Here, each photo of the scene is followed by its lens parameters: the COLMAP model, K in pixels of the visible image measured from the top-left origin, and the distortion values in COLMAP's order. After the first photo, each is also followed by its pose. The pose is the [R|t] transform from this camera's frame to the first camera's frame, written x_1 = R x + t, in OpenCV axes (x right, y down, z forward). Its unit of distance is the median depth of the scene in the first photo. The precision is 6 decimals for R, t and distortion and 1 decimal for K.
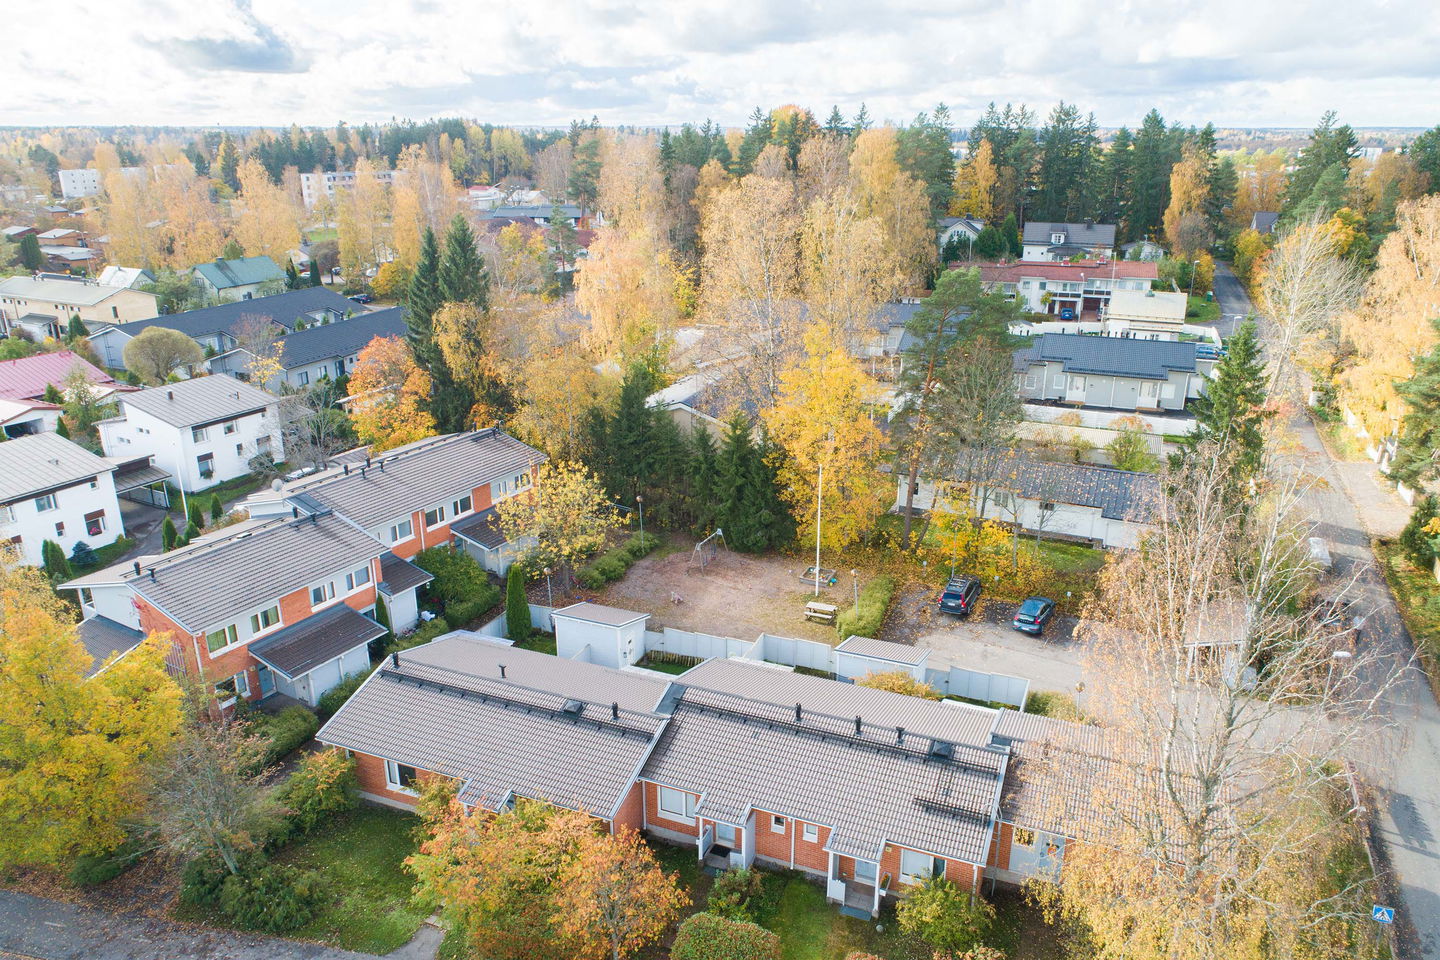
lens RADIAL K [[1037.6, 0, 726.3], [0, 1037.6, 484.6], [0, 0, 1]] dist [0.002140, 0.001150]
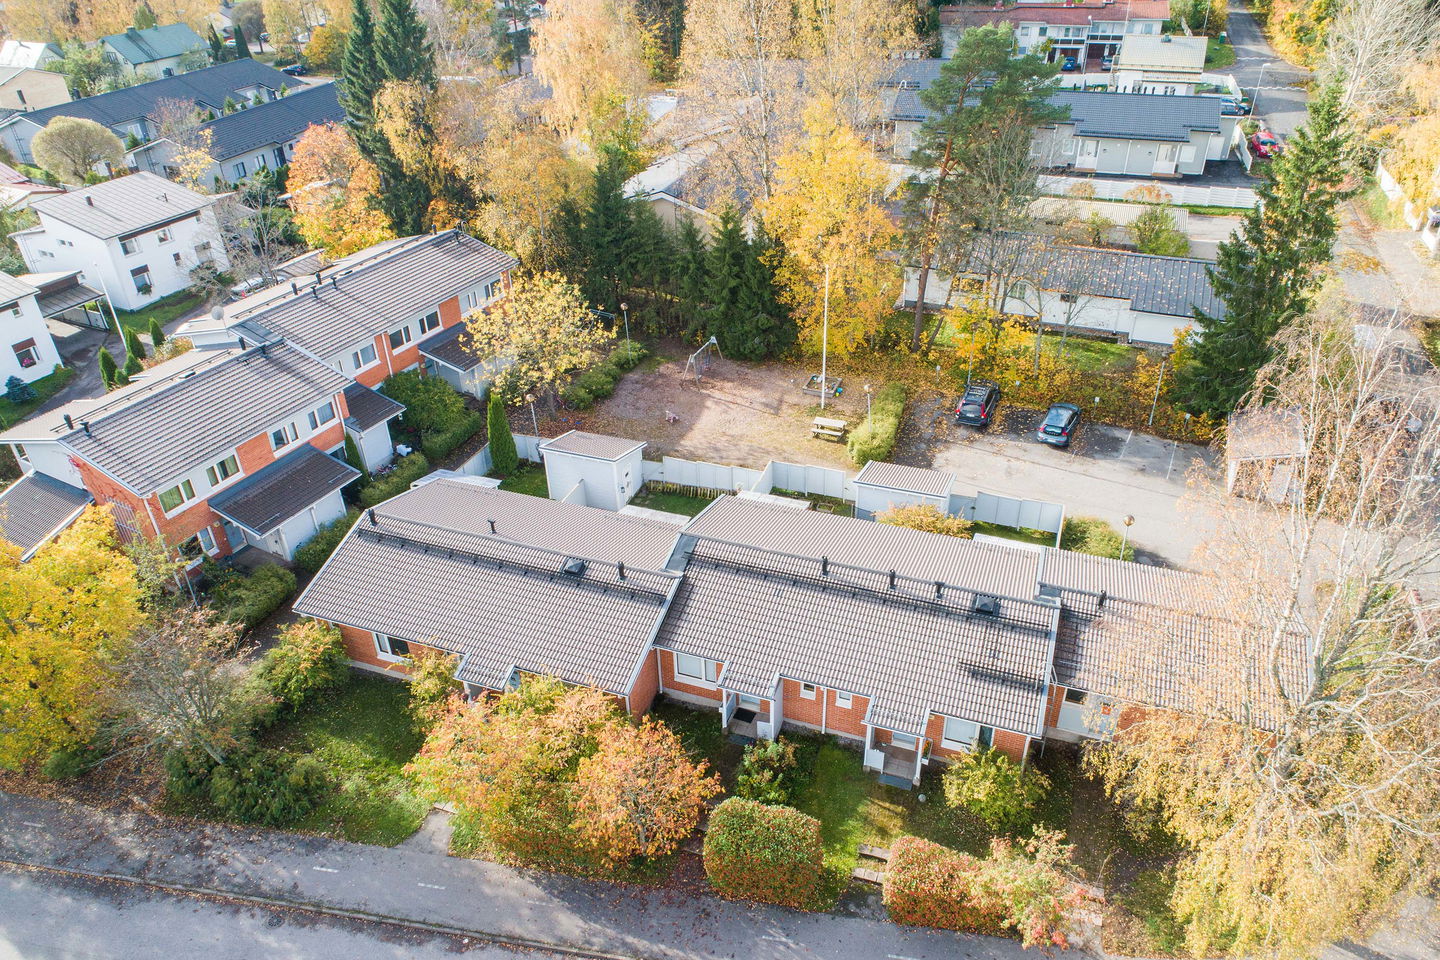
lens RADIAL K [[1006.5, 0, 720.0], [0, 1006.5, 480.0], [0, 0, 1]] dist [-0.000857, 0.003965]
pose [[0.999002, -0.040877, 0.018016, -0.023104], [0.035718, 0.973142, 0.227418, -0.037984], [-0.026828, -0.226547, 0.973631, 0.110245]]
